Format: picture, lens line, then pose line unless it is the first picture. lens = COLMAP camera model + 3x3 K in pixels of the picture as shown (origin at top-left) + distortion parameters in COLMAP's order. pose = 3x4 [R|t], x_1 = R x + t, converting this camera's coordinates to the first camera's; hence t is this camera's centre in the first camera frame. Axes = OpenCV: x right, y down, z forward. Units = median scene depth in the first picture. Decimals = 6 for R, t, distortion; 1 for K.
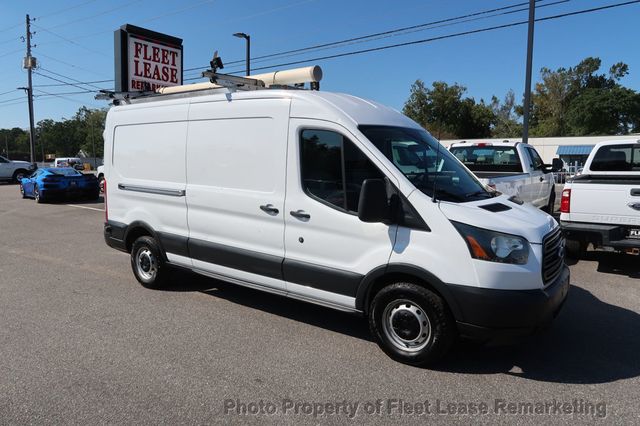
lens RADIAL K [[443.5, 0, 319.3], [0, 443.5, 215.2], [0, 0, 1]] dist [-0.027305, 0.005571]
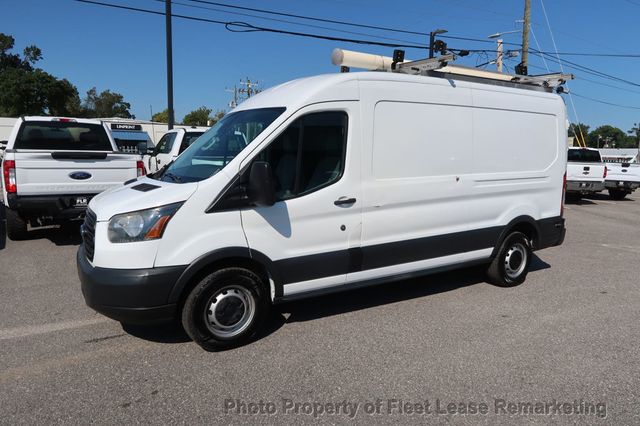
lens RADIAL K [[443.5, 0, 318.6], [0, 443.5, 215.8], [0, 0, 1]] dist [-0.027305, 0.005571]
pose [[0.353039, -0.125541, 0.927148, -0.442452], [0.088337, 0.991003, 0.100551, -0.031951], [-0.931429, 0.046403, 0.360953, 0.295922]]
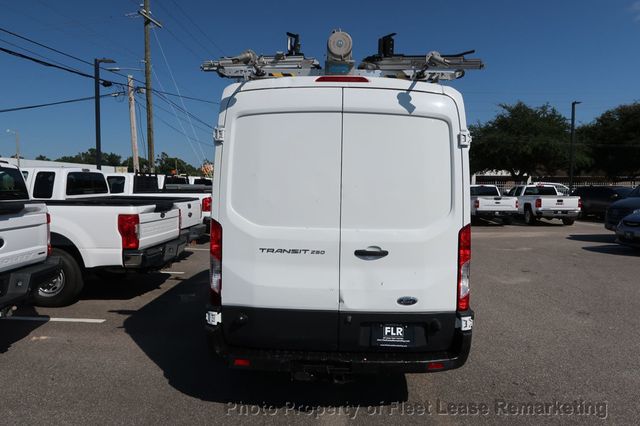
lens RADIAL K [[443.5, 0, 321.9], [0, 443.5, 212.9], [0, 0, 1]] dist [-0.027305, 0.005571]
pose [[-0.587645, -0.049818, 0.807584, -0.426756], [0.093106, 0.987309, 0.128654, -0.094476], [-0.803744, 0.150794, -0.575549, 0.763366]]
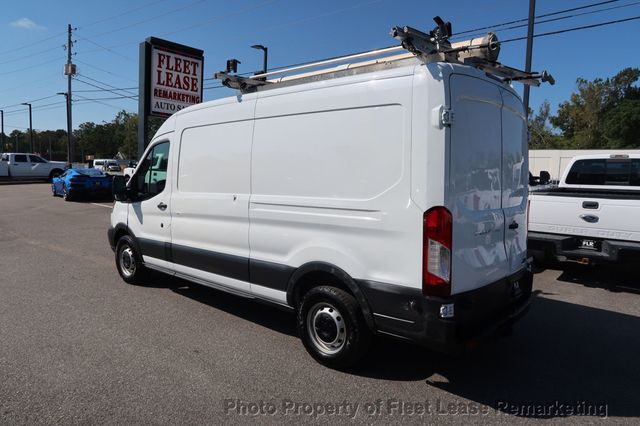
lens RADIAL K [[443.5, 0, 319.2], [0, 443.5, 215.2], [0, 0, 1]] dist [-0.027305, 0.005571]
pose [[0.997155, 0.030643, -0.068872, 0.075485], [-0.031676, 0.999401, -0.013956, 0.003789], [0.068403, 0.016098, 0.997528, -0.049022]]
